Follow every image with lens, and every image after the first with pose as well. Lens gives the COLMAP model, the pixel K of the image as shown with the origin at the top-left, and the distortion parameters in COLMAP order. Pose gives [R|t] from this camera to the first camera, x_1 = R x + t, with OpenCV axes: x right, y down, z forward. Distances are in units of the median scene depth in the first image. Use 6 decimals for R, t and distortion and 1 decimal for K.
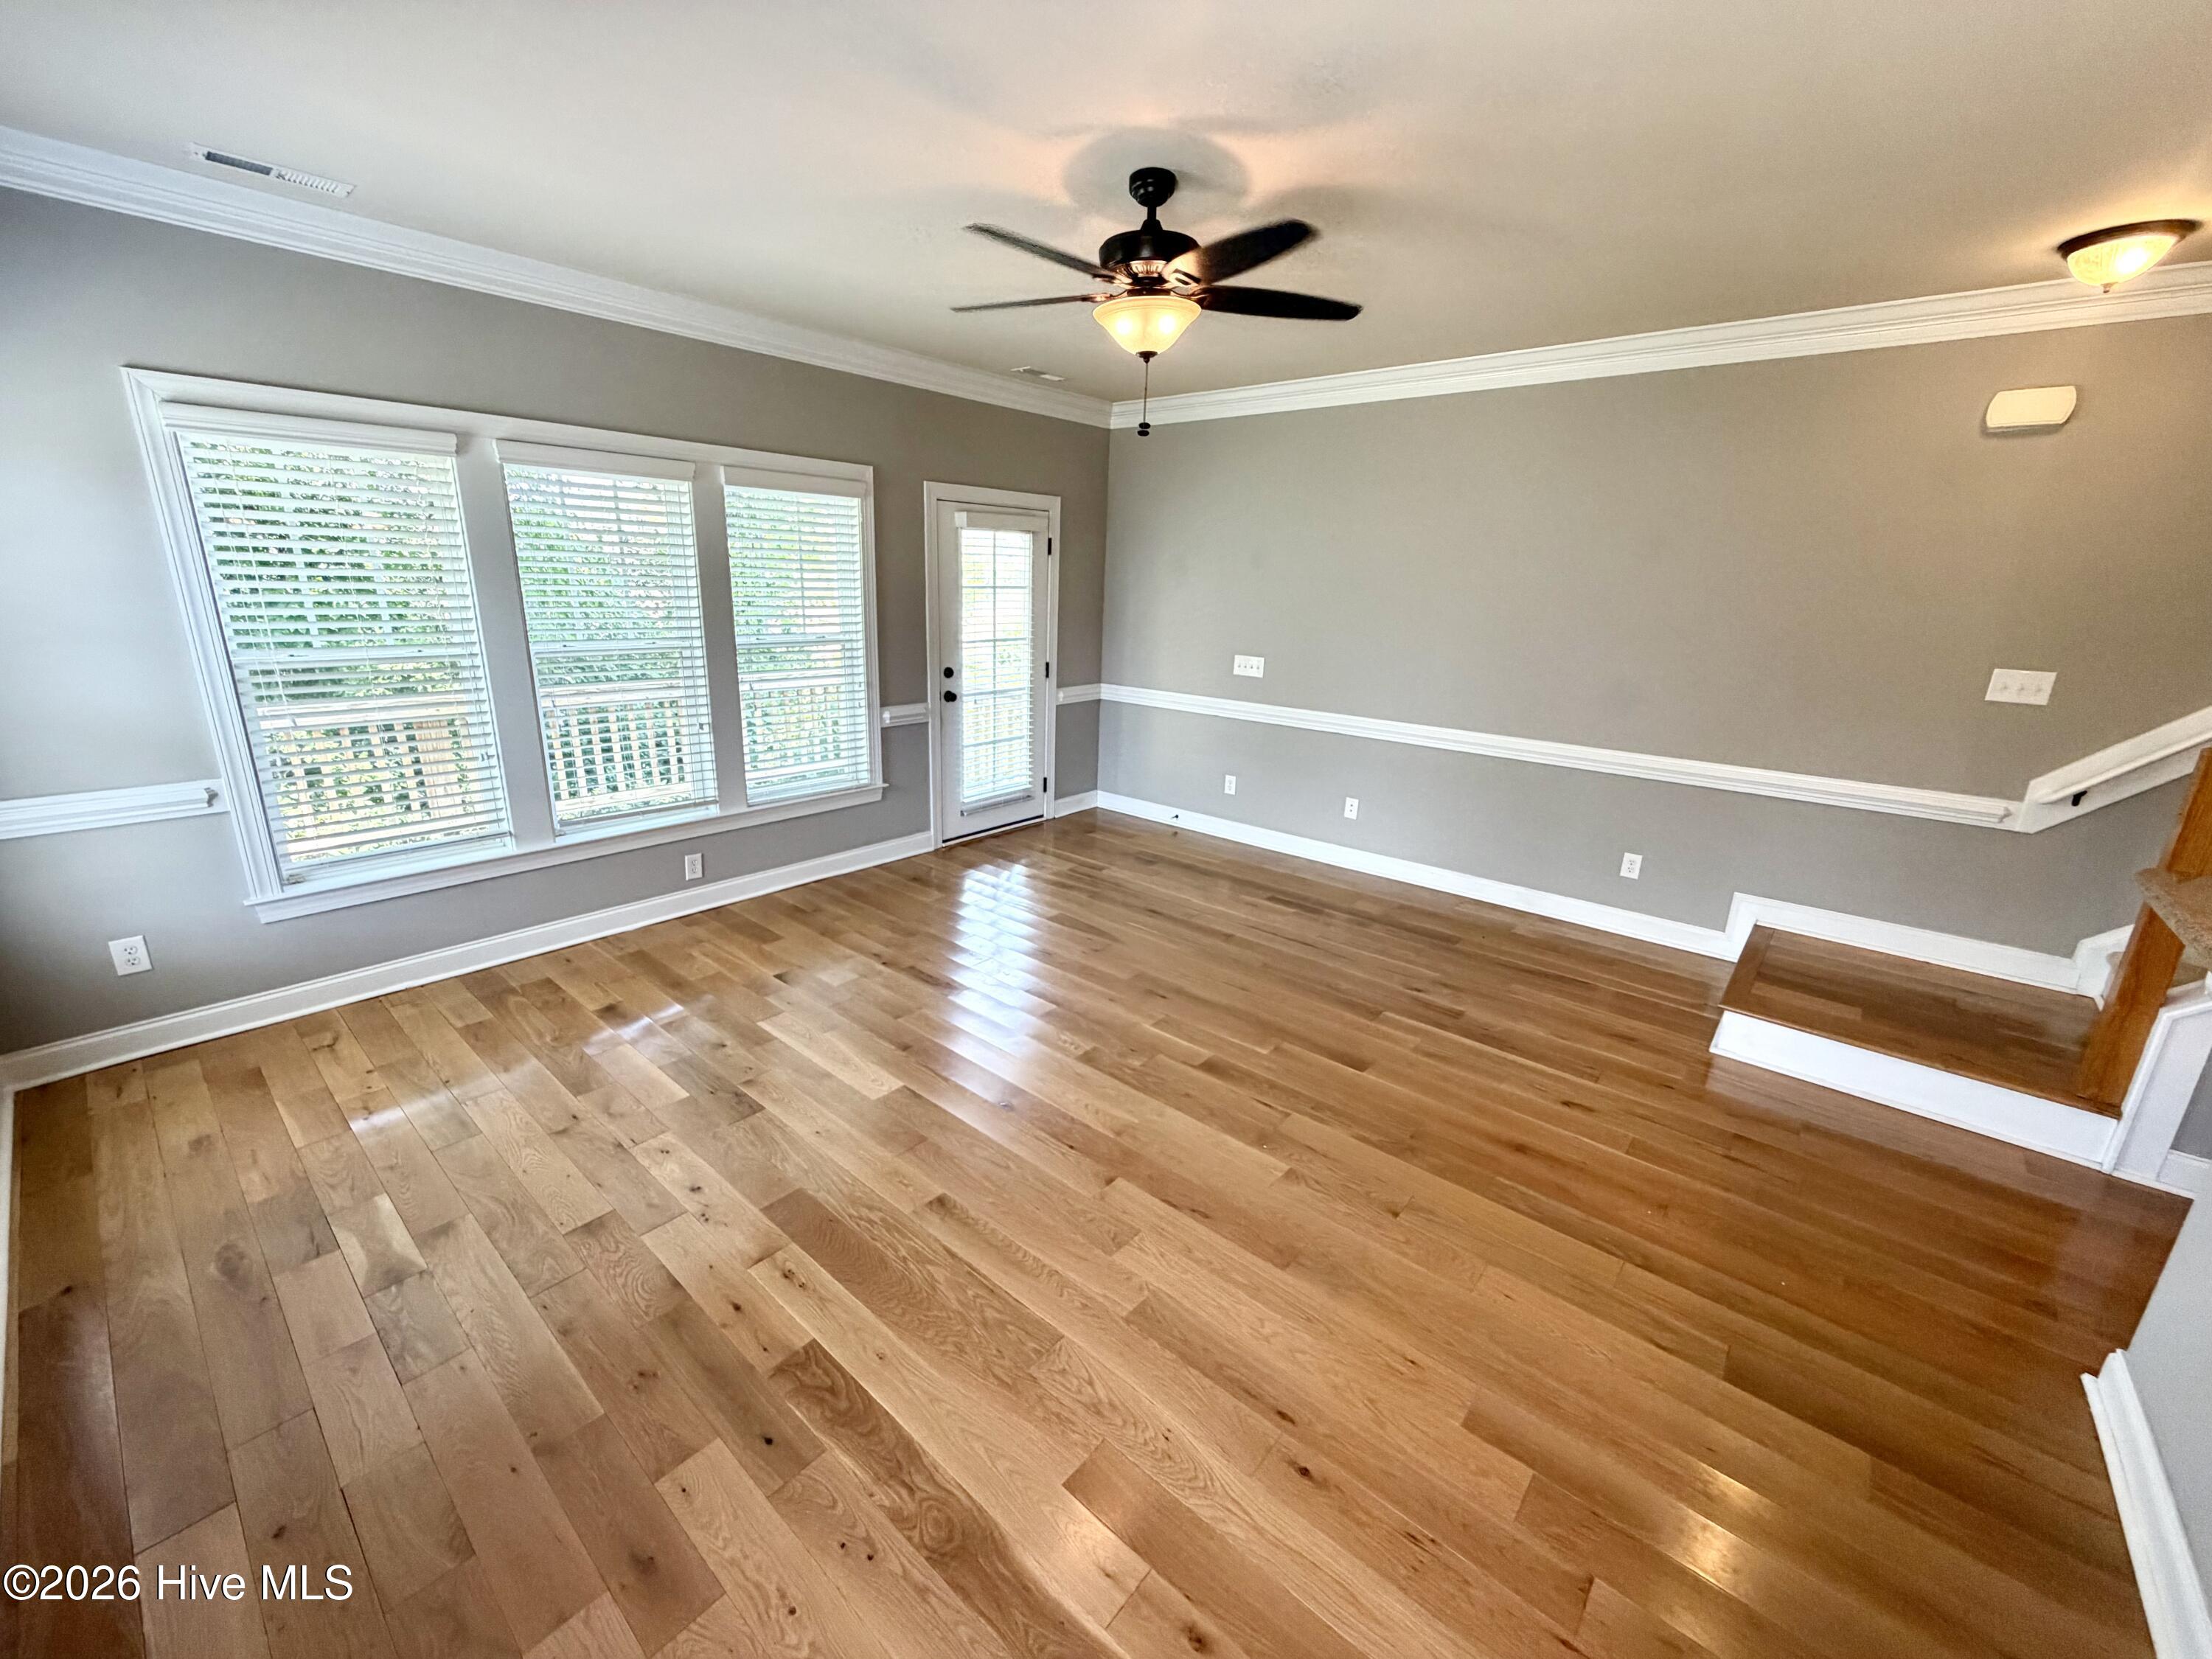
lens RADIAL K [[882.8, 0, 1098.1], [0, 882.8, 824.8], [0, 0, 1]] dist [-0.000995, 0.000110]
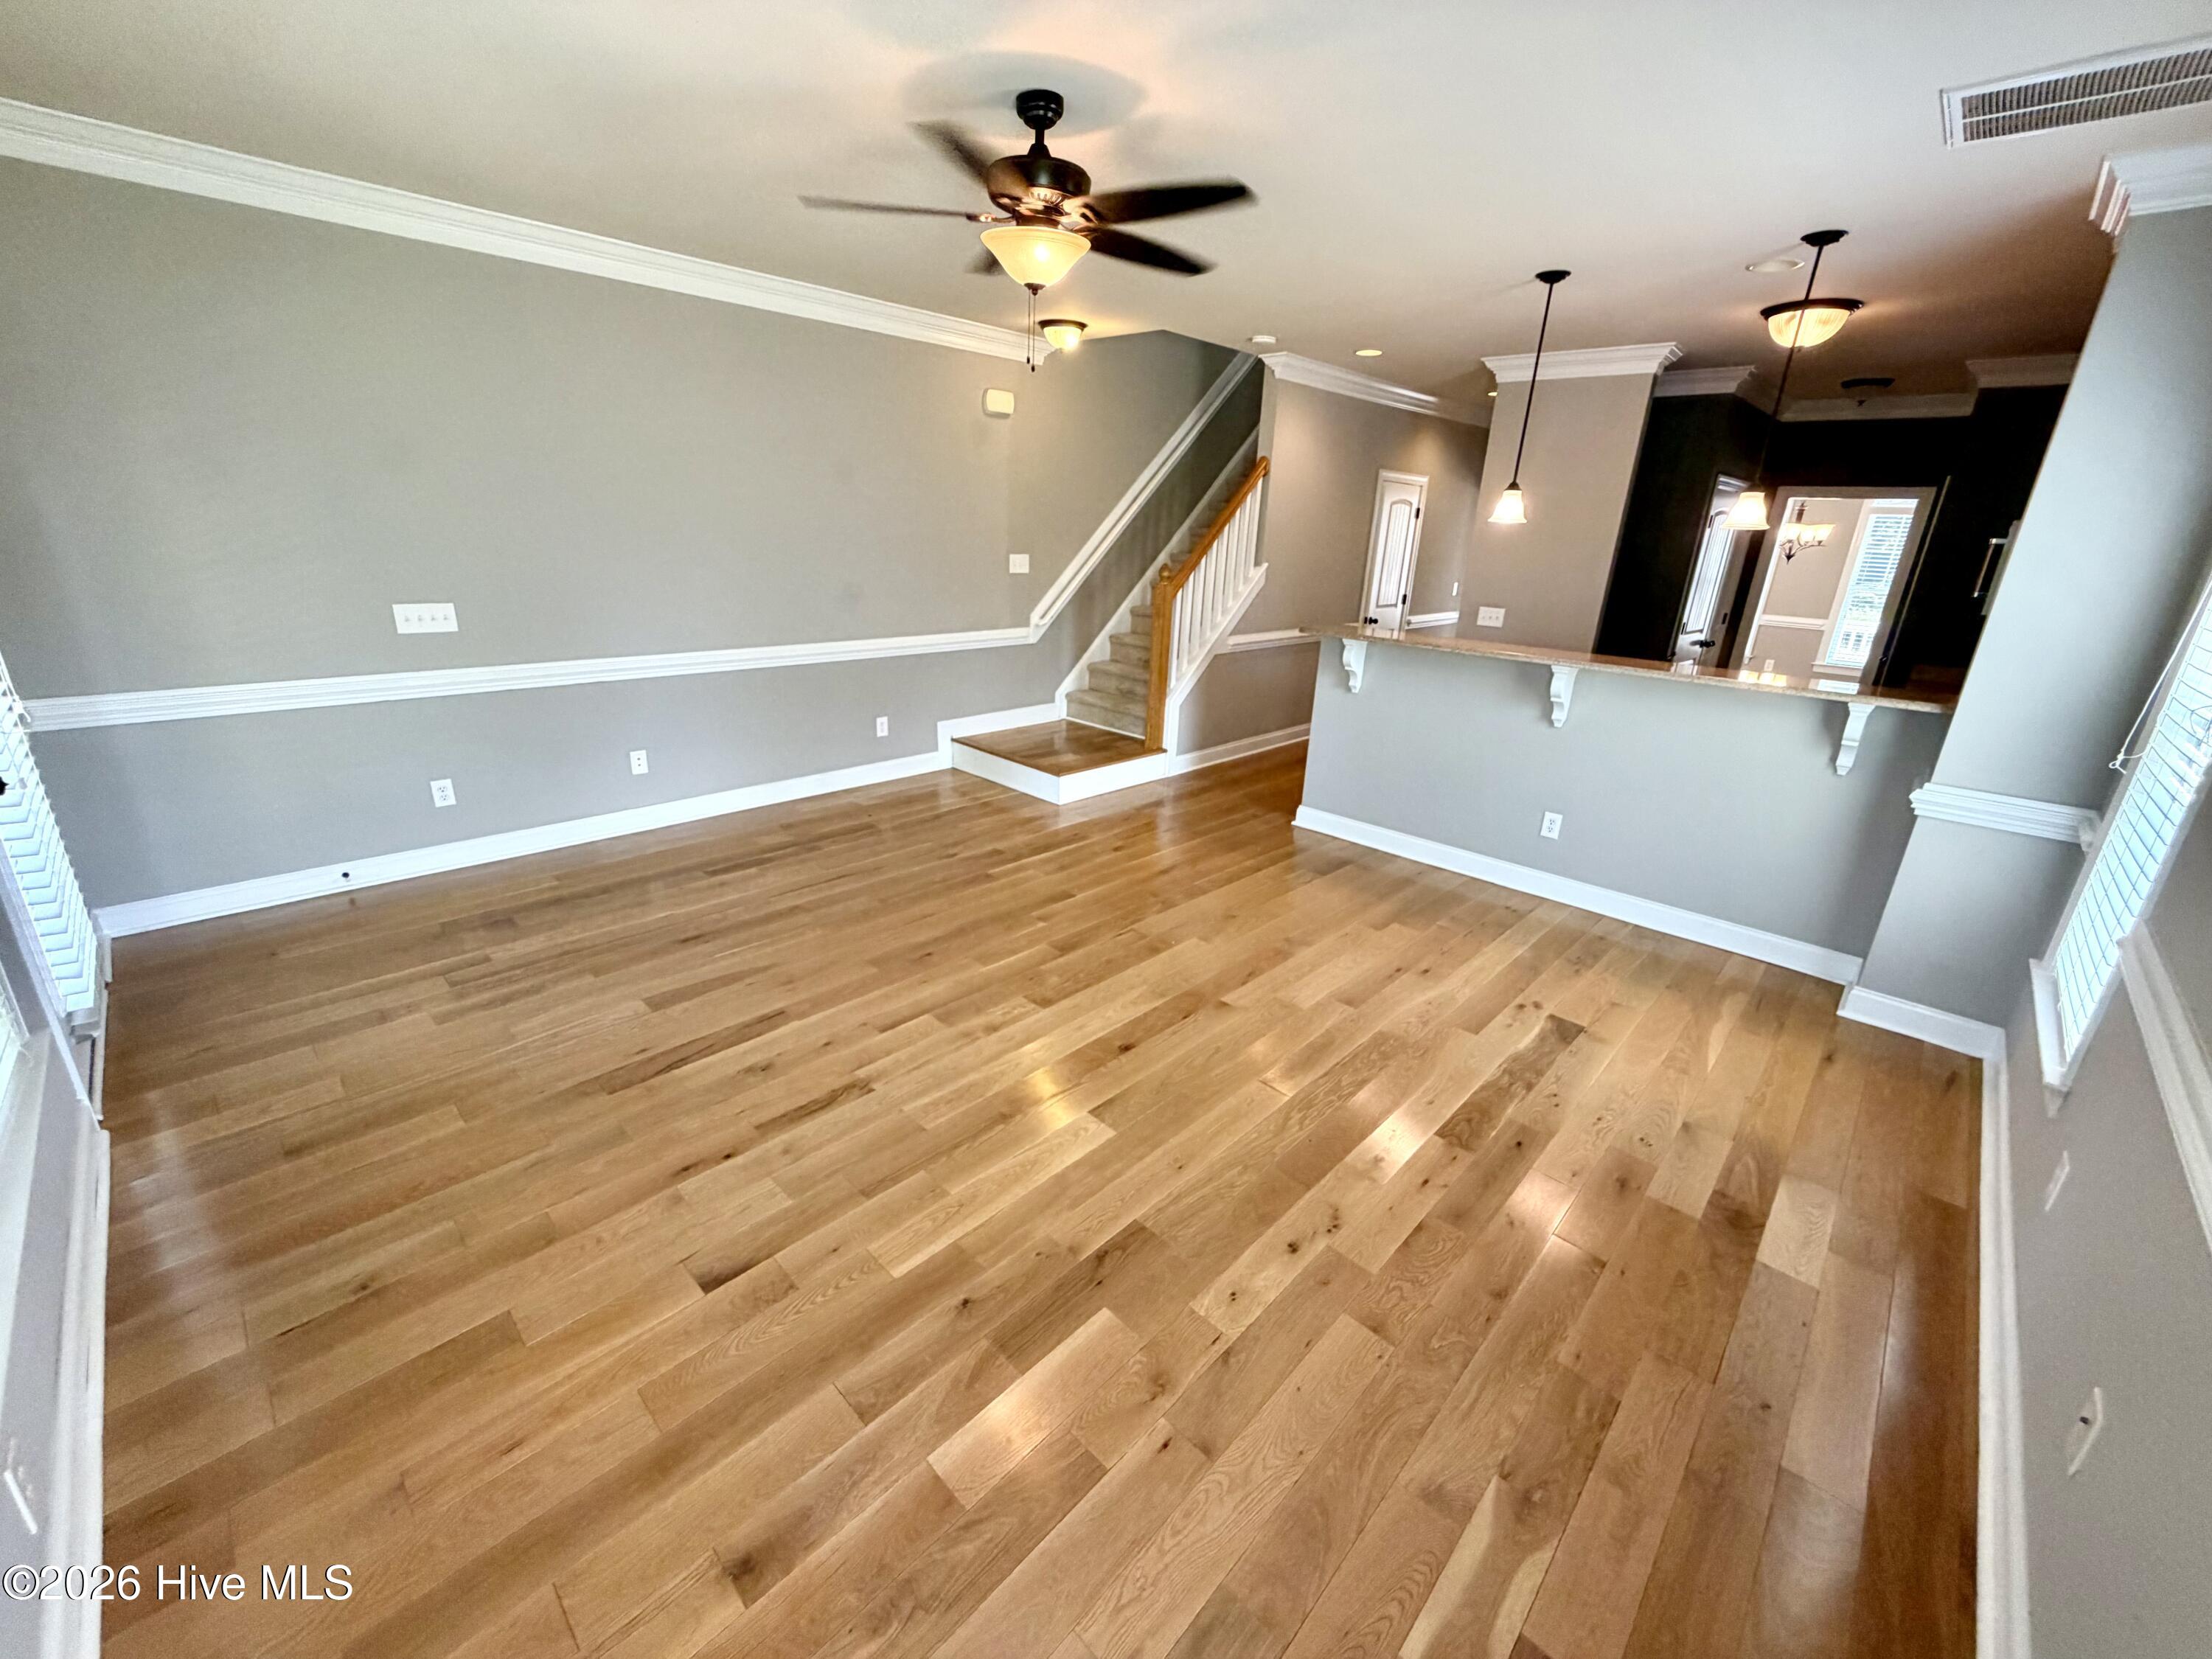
lens RADIAL K [[882.8, 0, 1098.1], [0, 882.8, 824.8], [0, 0, 1]] dist [-0.000995, 0.000110]
pose [[0.055874, -0.350563, 0.934871, -0.677990], [0.232870, 0.915086, 0.329226, -0.185377], [-0.970902, 0.199308, 0.132765, 0.583973]]
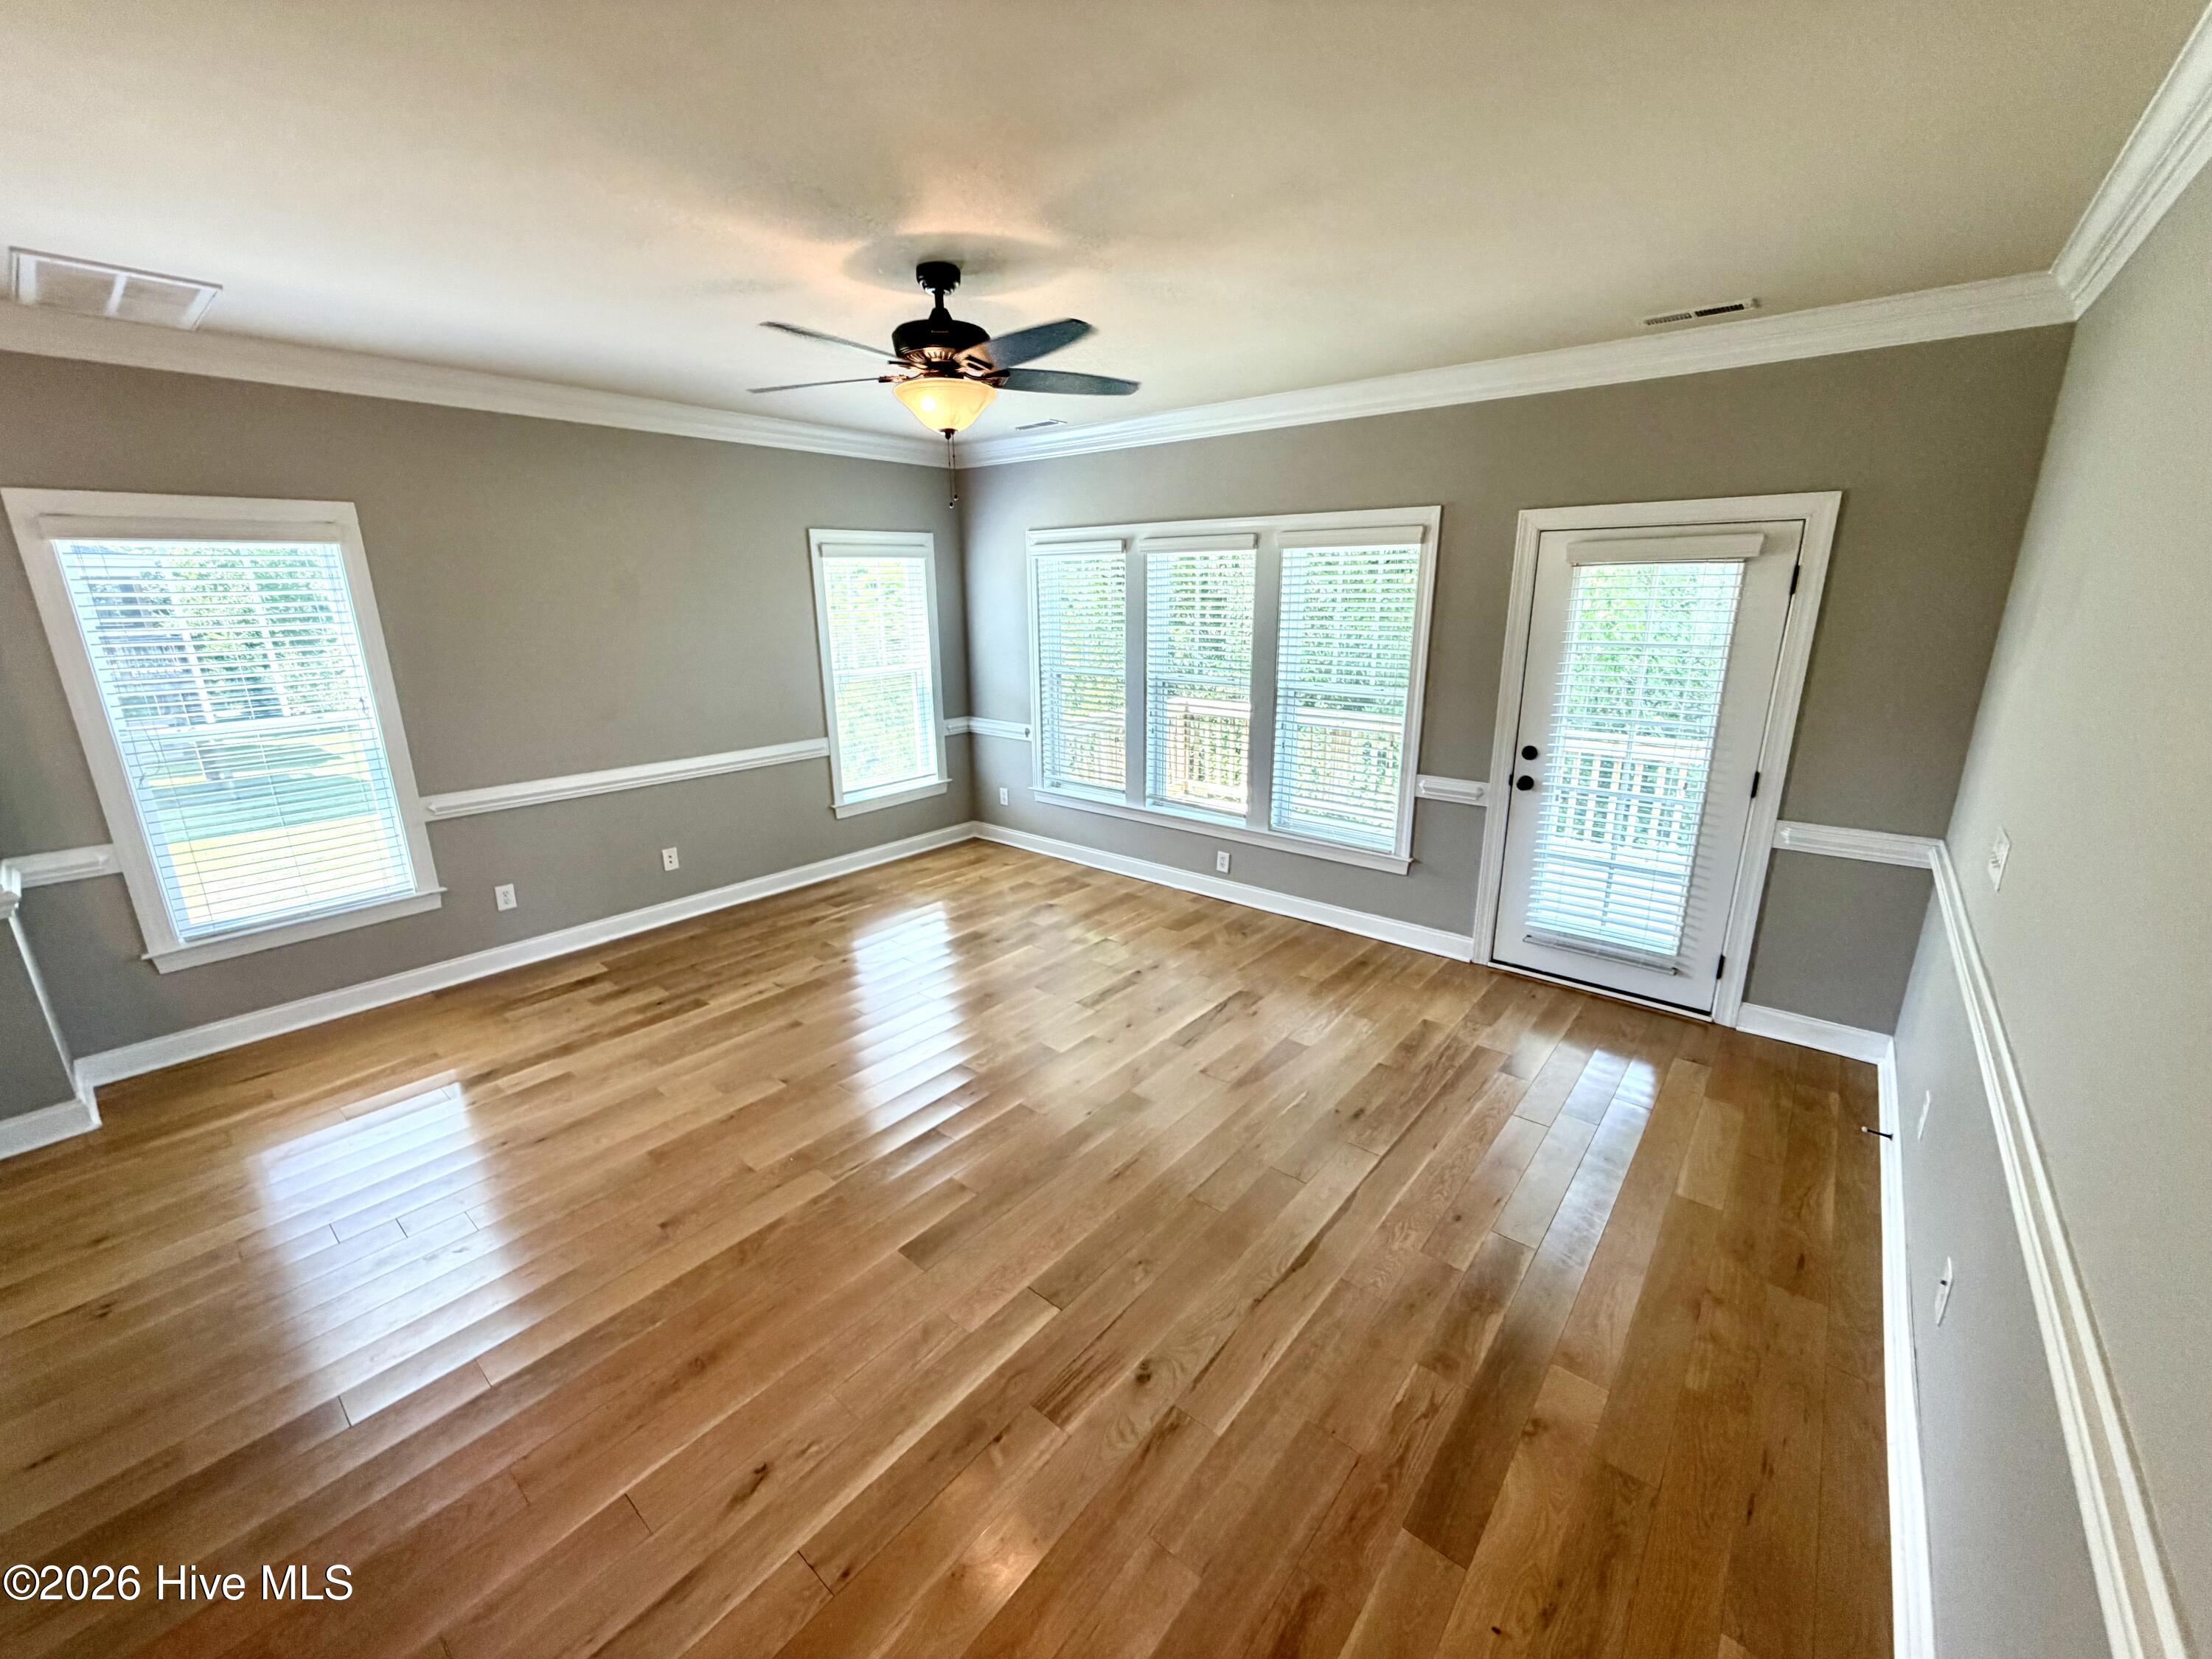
lens RADIAL K [[882.8, 0, 1098.1], [0, 882.8, 824.8], [0, 0, 1]] dist [-0.000995, 0.000110]
pose [[0.011623, 0.230498, -0.973003, 0.756867], [-0.264642, 0.939080, 0.219301, -0.235261], [0.964277, 0.254949, 0.071914, 0.772421]]
